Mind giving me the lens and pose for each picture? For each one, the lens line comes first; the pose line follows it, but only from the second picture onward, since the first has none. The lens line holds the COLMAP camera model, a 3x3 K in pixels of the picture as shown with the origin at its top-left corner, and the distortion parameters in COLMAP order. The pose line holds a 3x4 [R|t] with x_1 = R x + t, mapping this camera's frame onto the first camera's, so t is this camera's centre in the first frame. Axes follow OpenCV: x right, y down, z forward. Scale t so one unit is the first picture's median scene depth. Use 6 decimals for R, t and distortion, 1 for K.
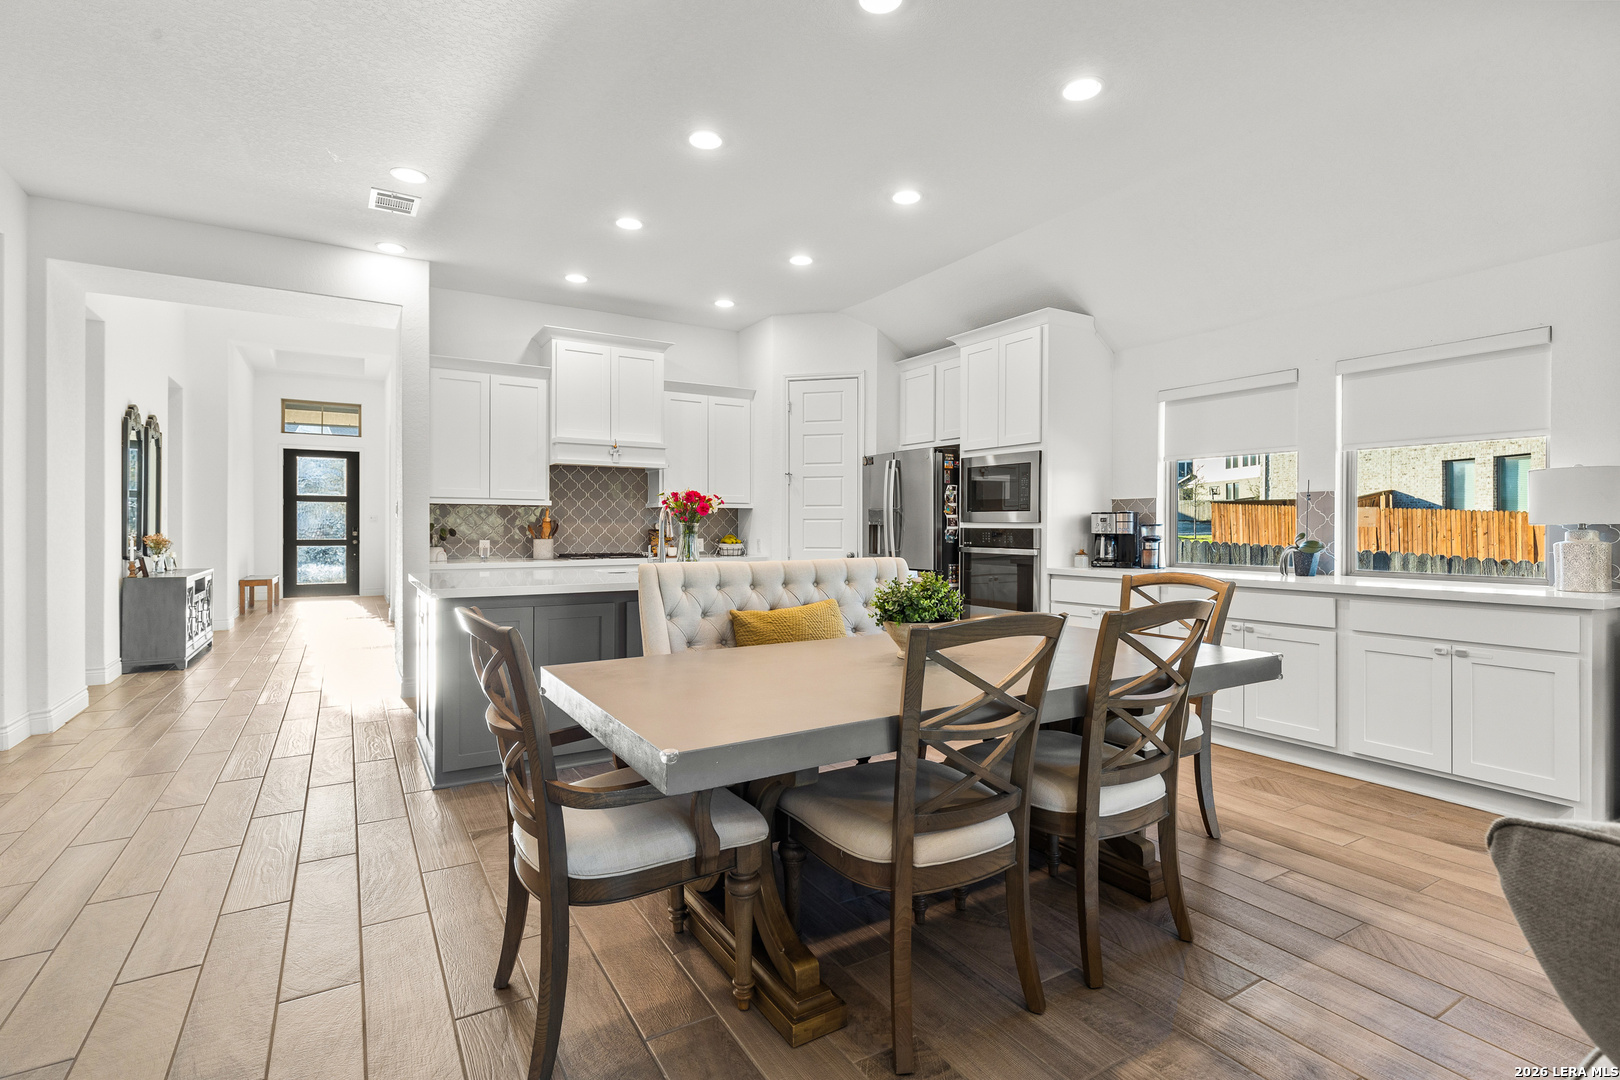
lens RADIAL K [[771.7, 0, 817.6], [0, 771.7, 530.3], [0, 0, 1]] dist [0.002005, -0.000962]
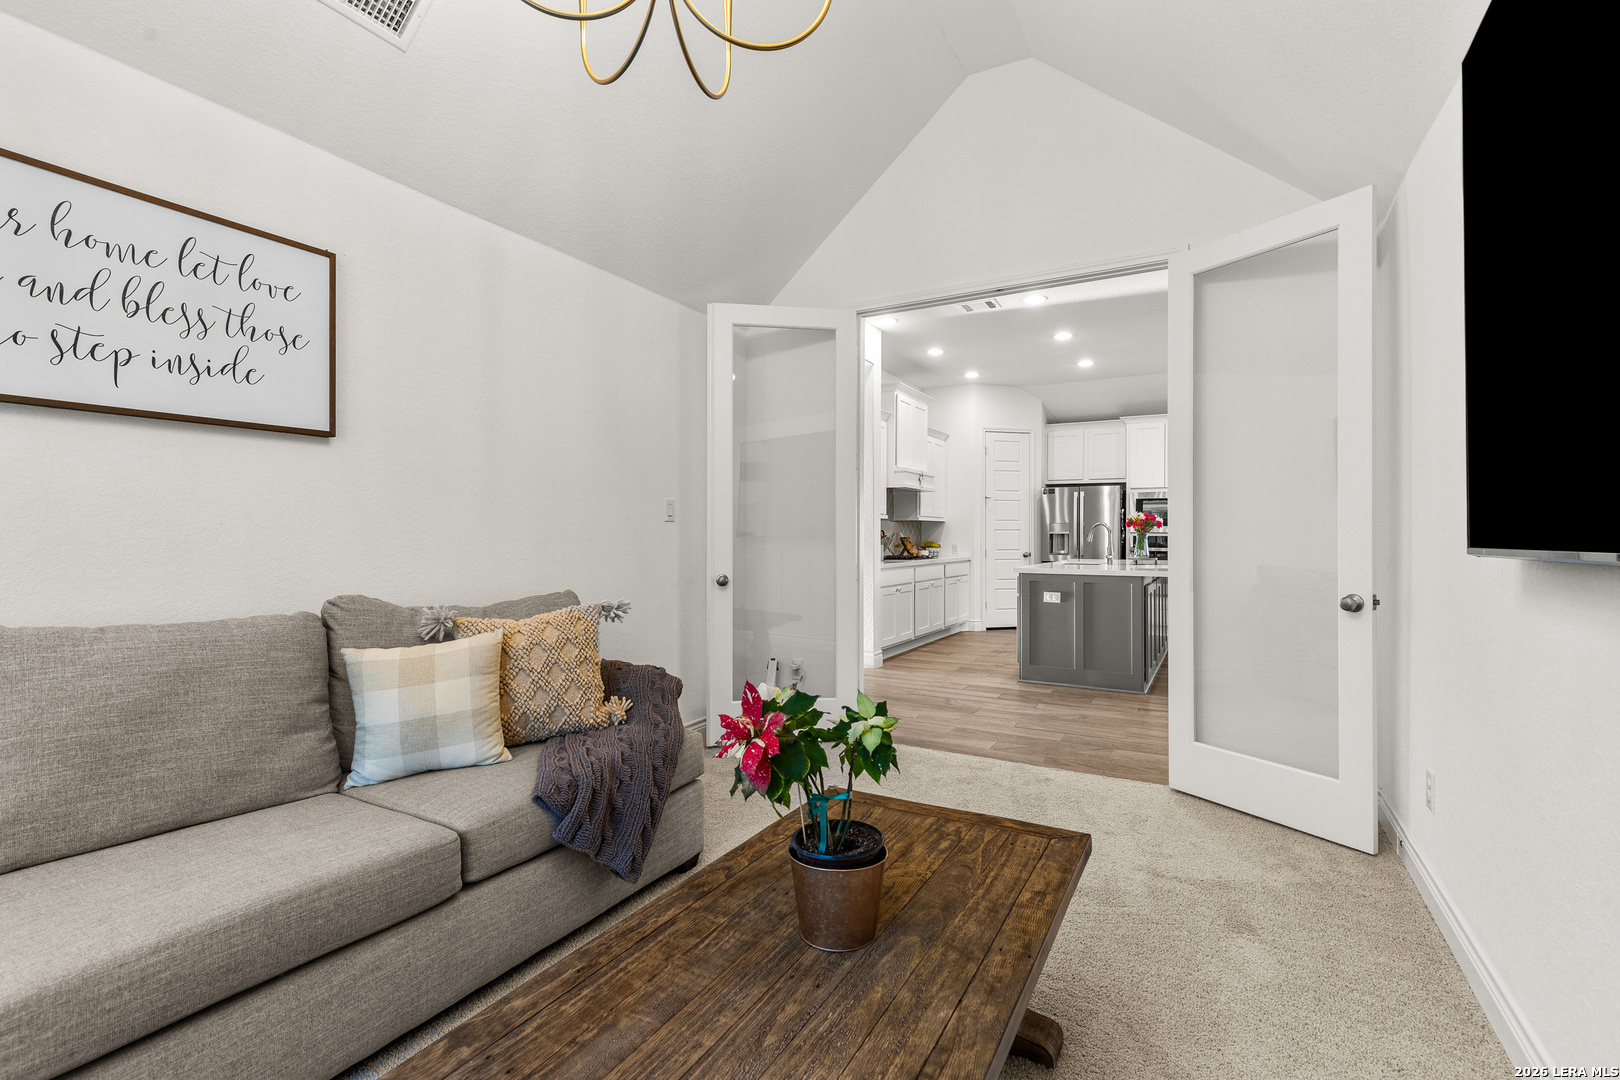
lens RADIAL K [[730.0, 0, 816.5], [0, 730.0, 533.2], [0, 0, 1]] dist [0.007267, 0.000170]
pose [[0.870822, 0.000853, 0.491597, -1.106353], [0.002646, 0.999976, -0.006423, 0.000202], [-0.491591, 0.006894, 0.870799, -0.009412]]
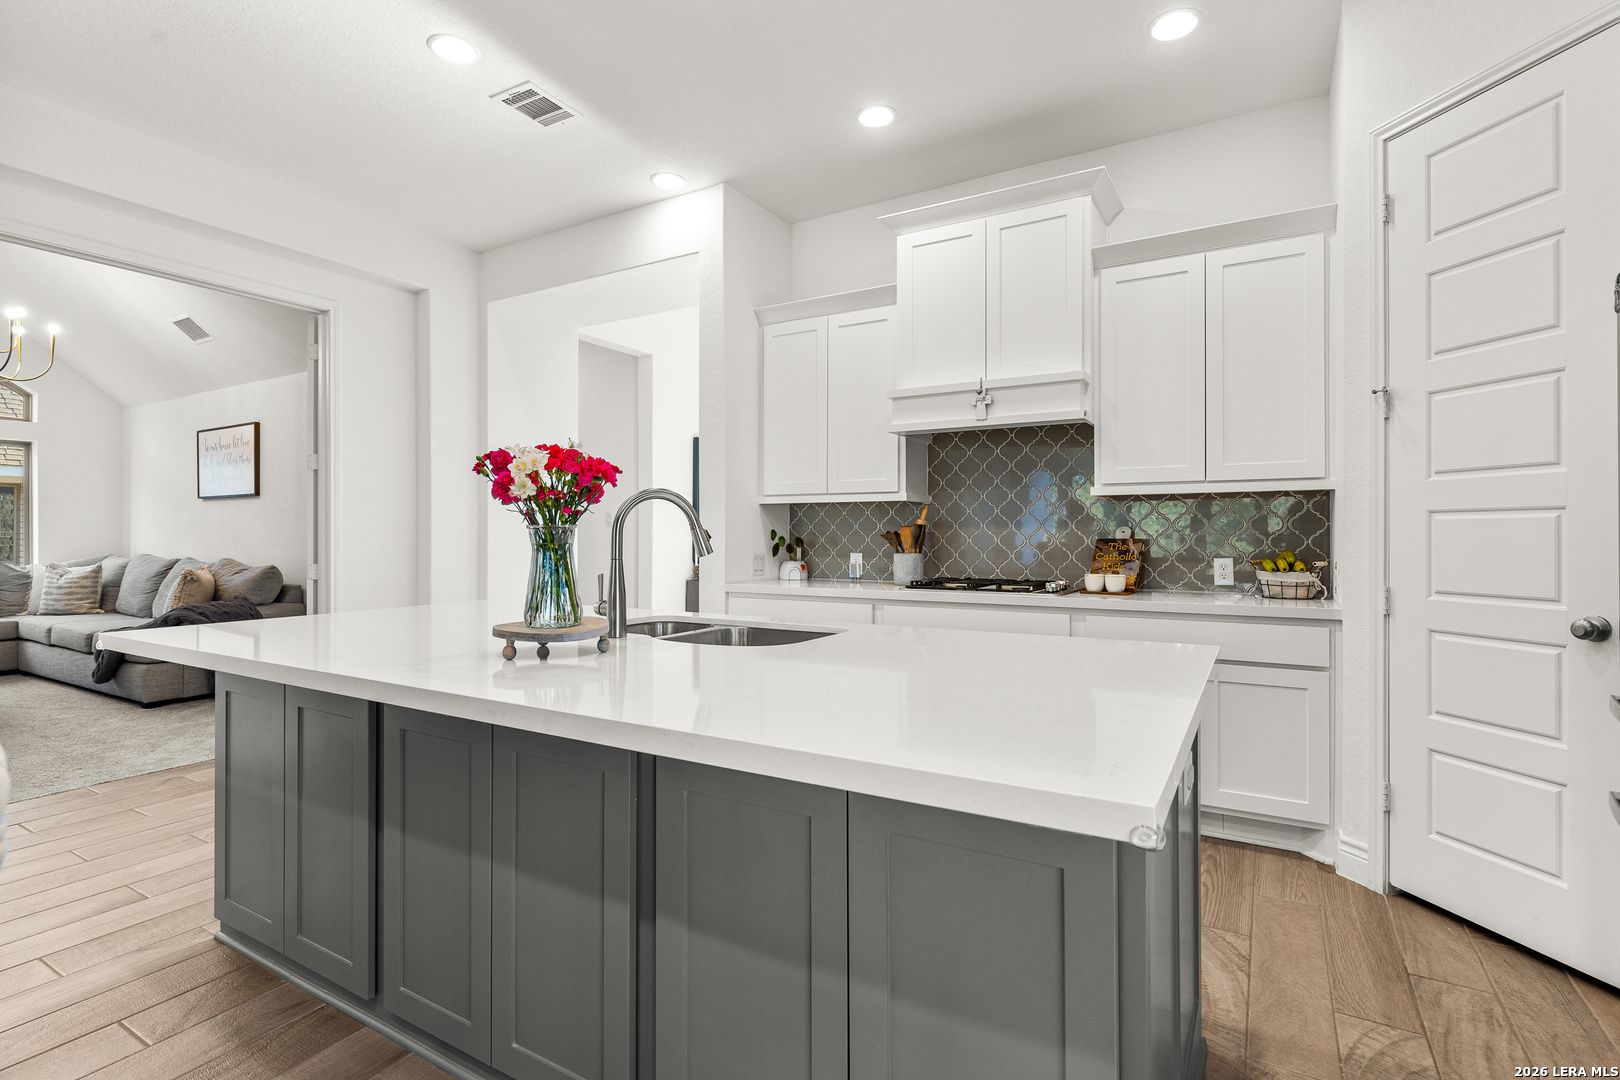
lens RADIAL K [[767.1, 0, 818.7], [0, 767.1, 532.2], [0, 0, 1]] dist [0.002307, -0.000523]
pose [[0.472098, -0.003664, -0.881539, 0.185045], [-0.002648, 0.999981, -0.005575, -0.002443], [0.881542, 0.004967, 0.472079, 0.672294]]
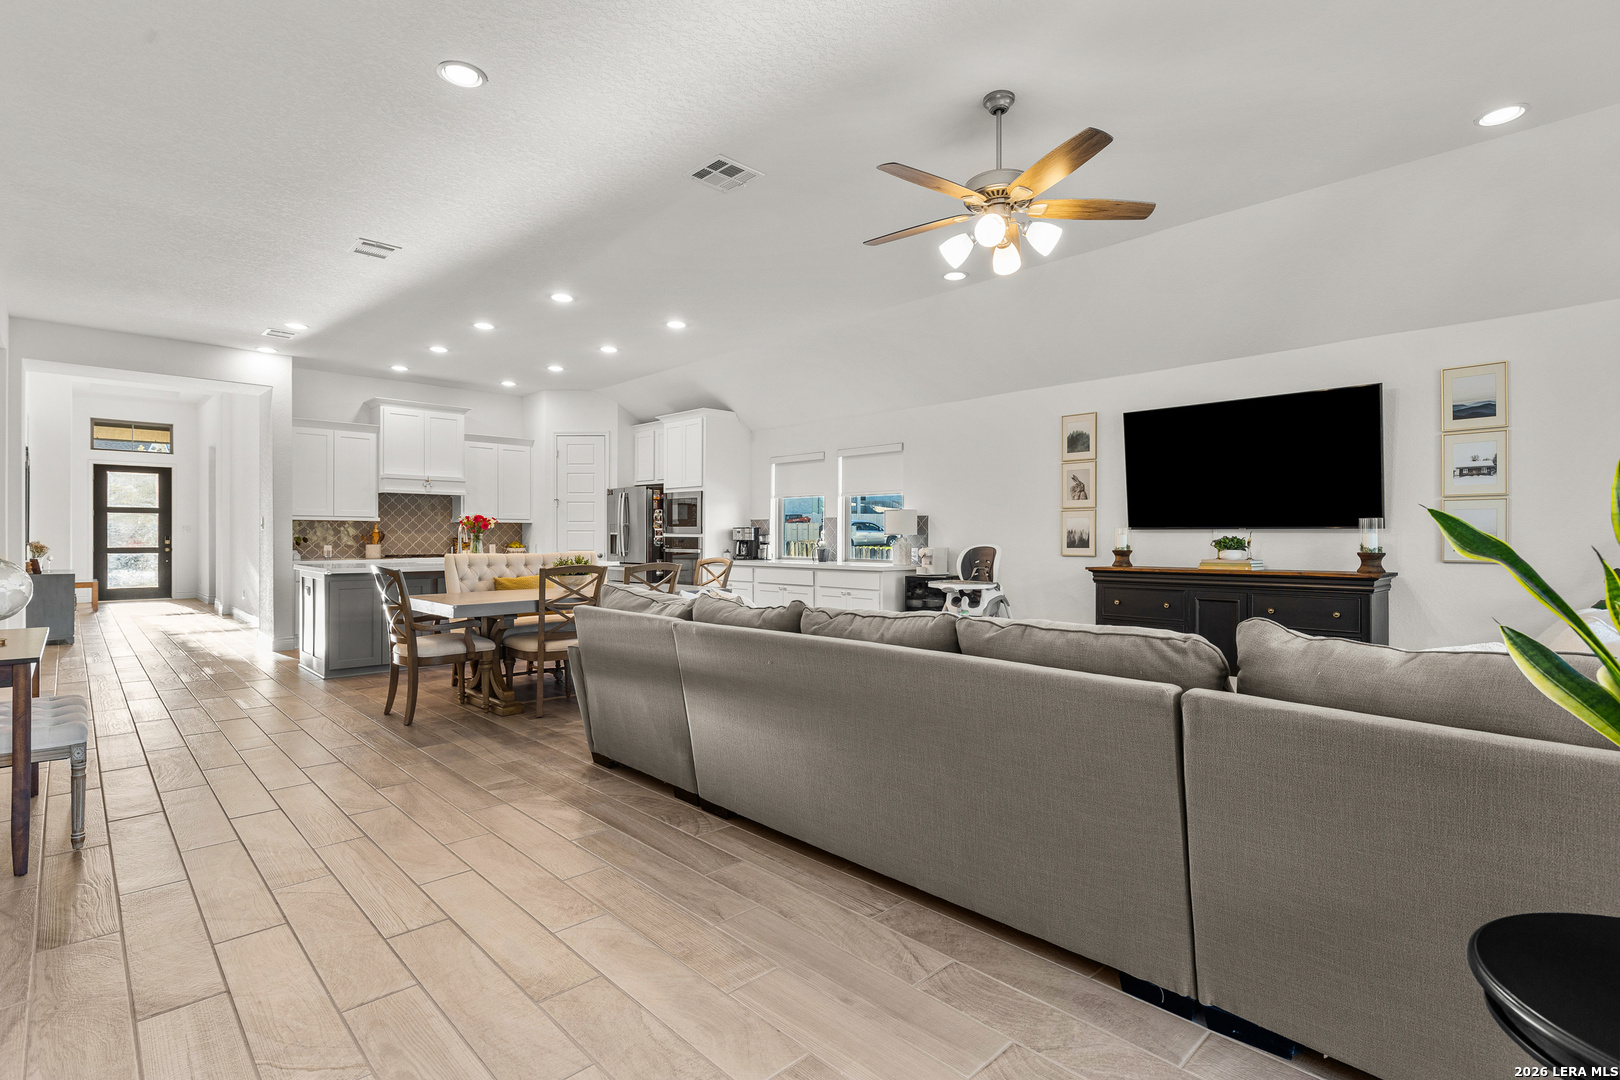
lens RADIAL K [[772.9, 0, 818.9], [0, 772.9, 535.9], [0, 0, 1]] dist [0.001321, -0.000184]
pose [[0.975683, 0.000136, 0.219186, 0.144887], [0.000862, 0.999990, -0.004458, 0.002764], [-0.219185, 0.004539, 0.975673, -0.614959]]
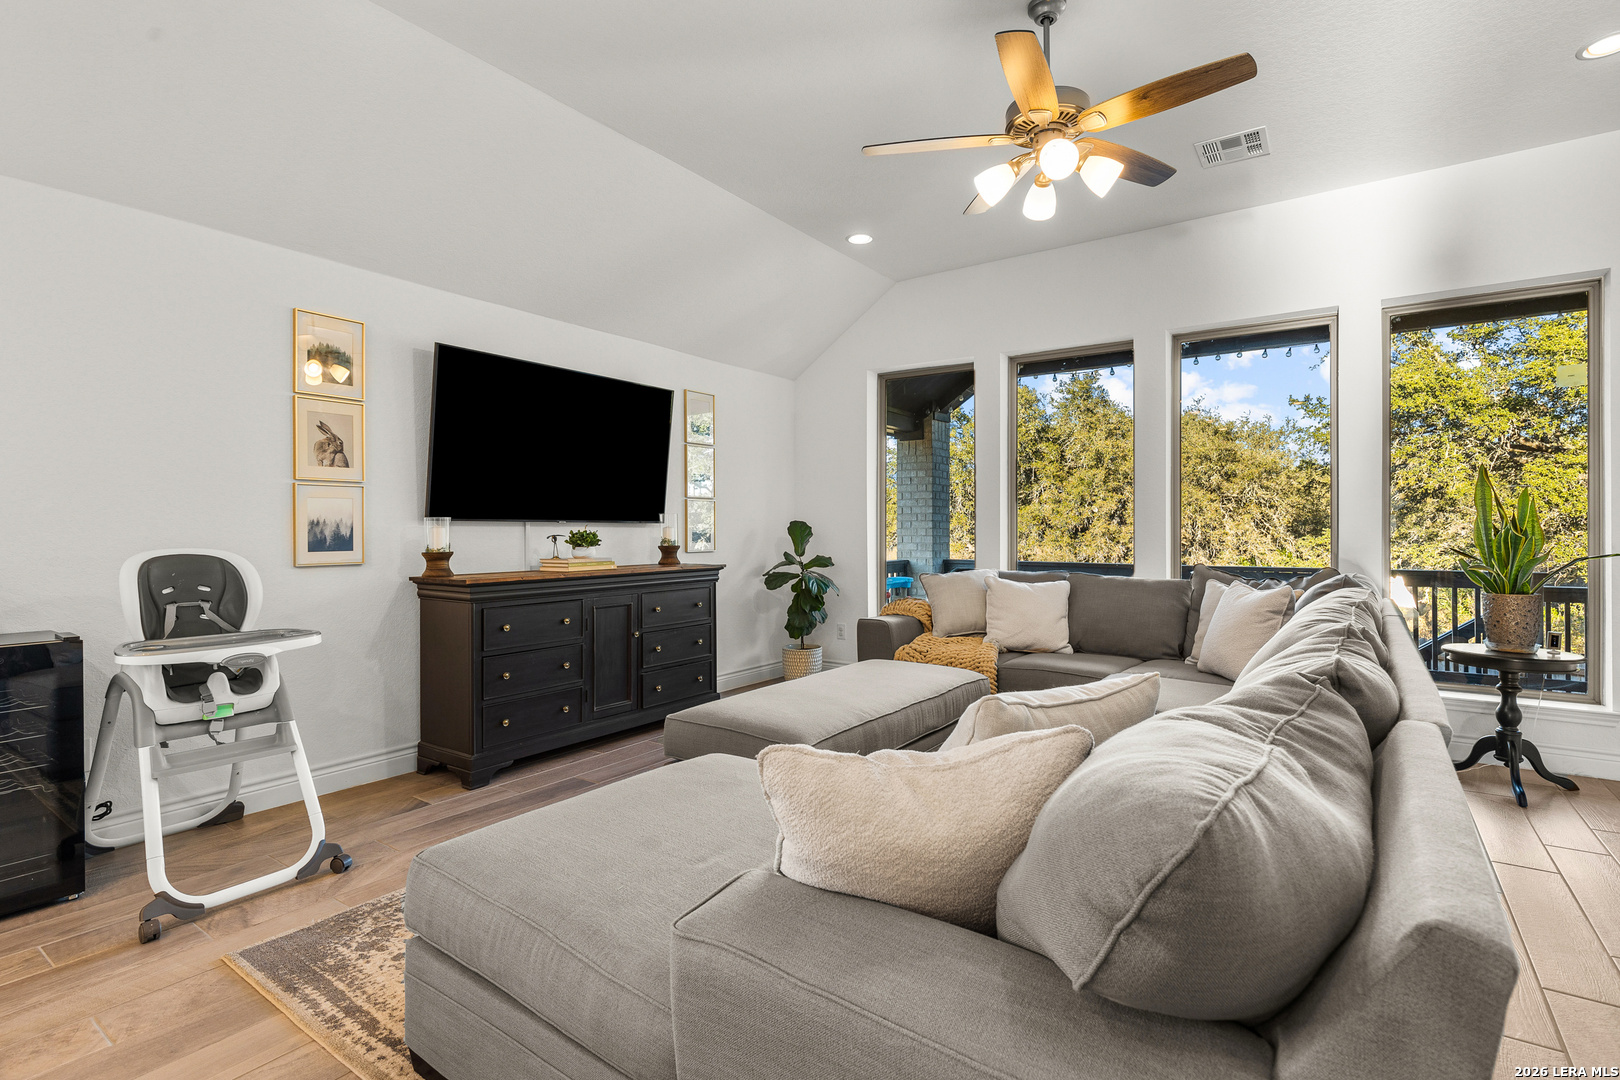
lens RADIAL K [[772.9, 0, 818.9], [0, 772.9, 535.9], [0, 0, 1]] dist [0.001321, -0.000184]
pose [[-0.401854, -0.005764, 0.915686, 0.020916], [0.004970, 0.999952, 0.008476, -0.000324], [-0.915690, 0.007957, -0.401806, 0.219402]]
